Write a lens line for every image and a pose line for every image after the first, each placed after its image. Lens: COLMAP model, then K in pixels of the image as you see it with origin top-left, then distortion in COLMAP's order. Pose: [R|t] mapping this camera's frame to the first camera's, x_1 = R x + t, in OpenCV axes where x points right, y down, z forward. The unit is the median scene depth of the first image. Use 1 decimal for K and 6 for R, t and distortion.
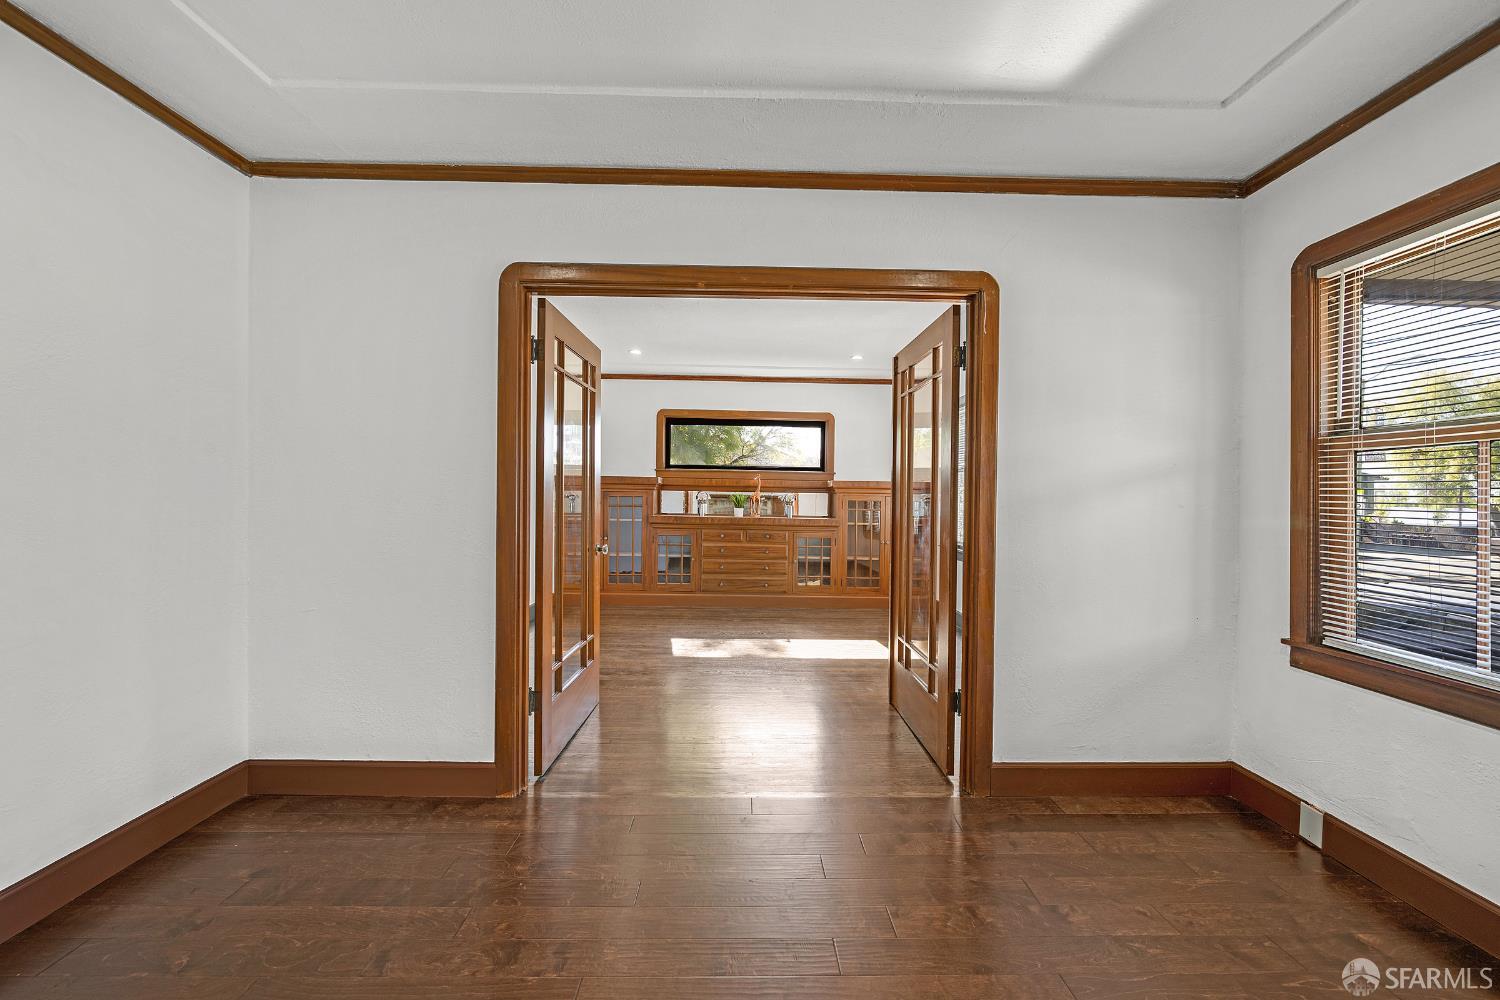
lens RADIAL K [[592.2, 0, 750.0], [0, 592.2, 500.0], [0, 0, 1]] dist [-0.003263, 0.000040]
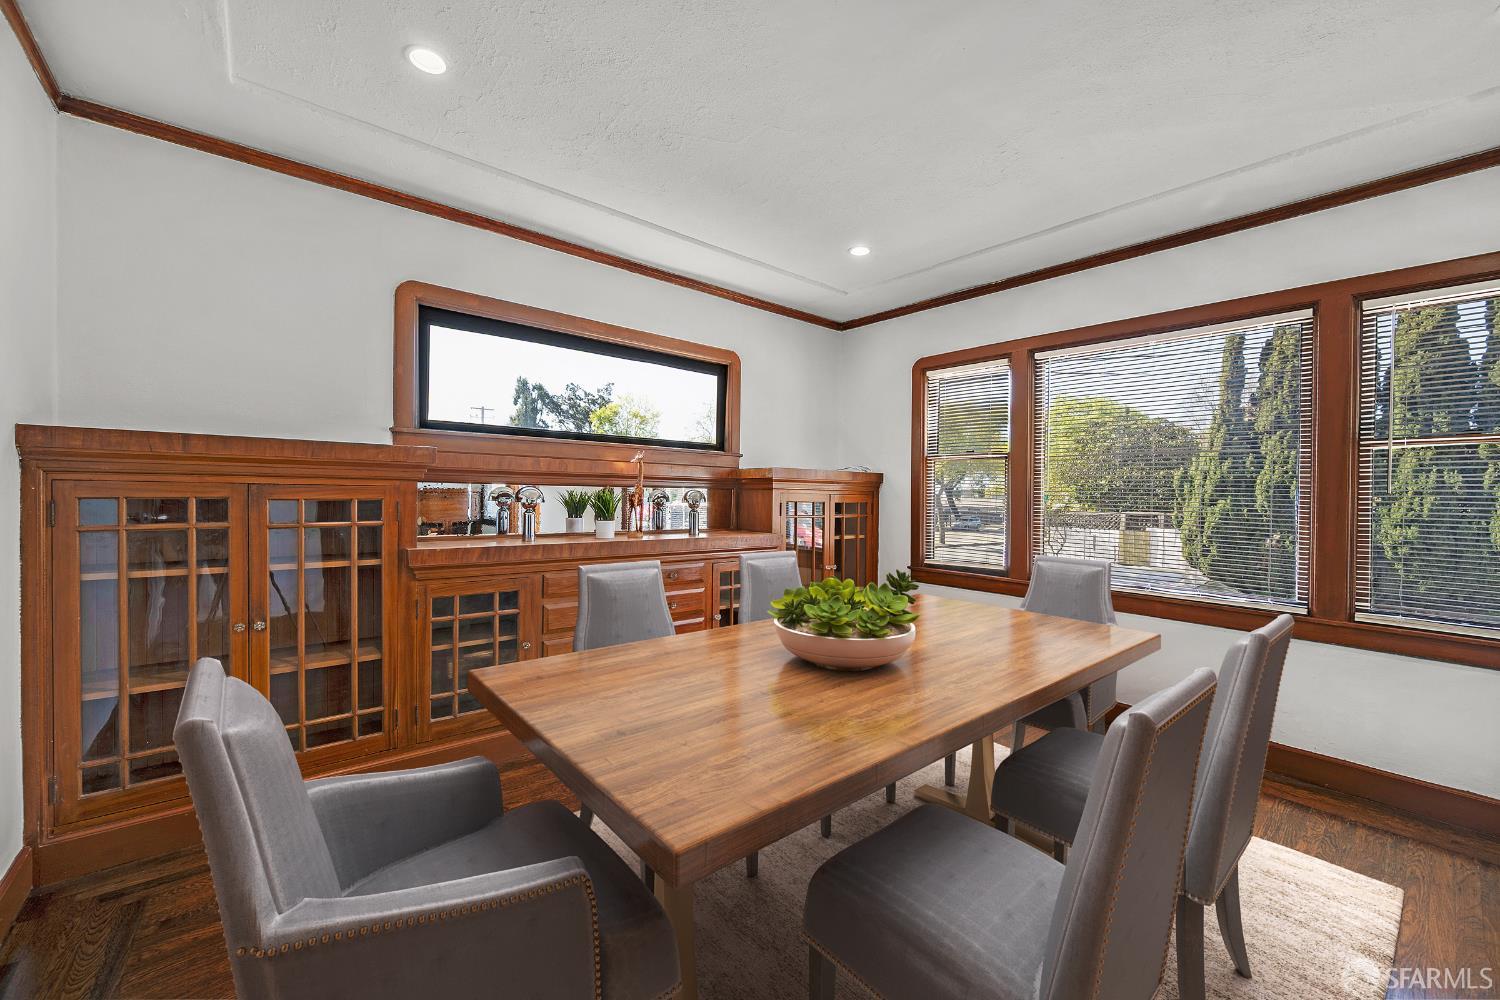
lens RADIAL K [[592.2, 0, 750.0], [0, 592.2, 500.0], [0, 0, 1]] dist [-0.003263, 0.000040]
pose [[0.770558, -0.004041, 0.637357, -0.604662], [-0.008530, 0.999825, 0.016653, -0.024718], [-0.637313, -0.018269, 0.770389, 1.388664]]
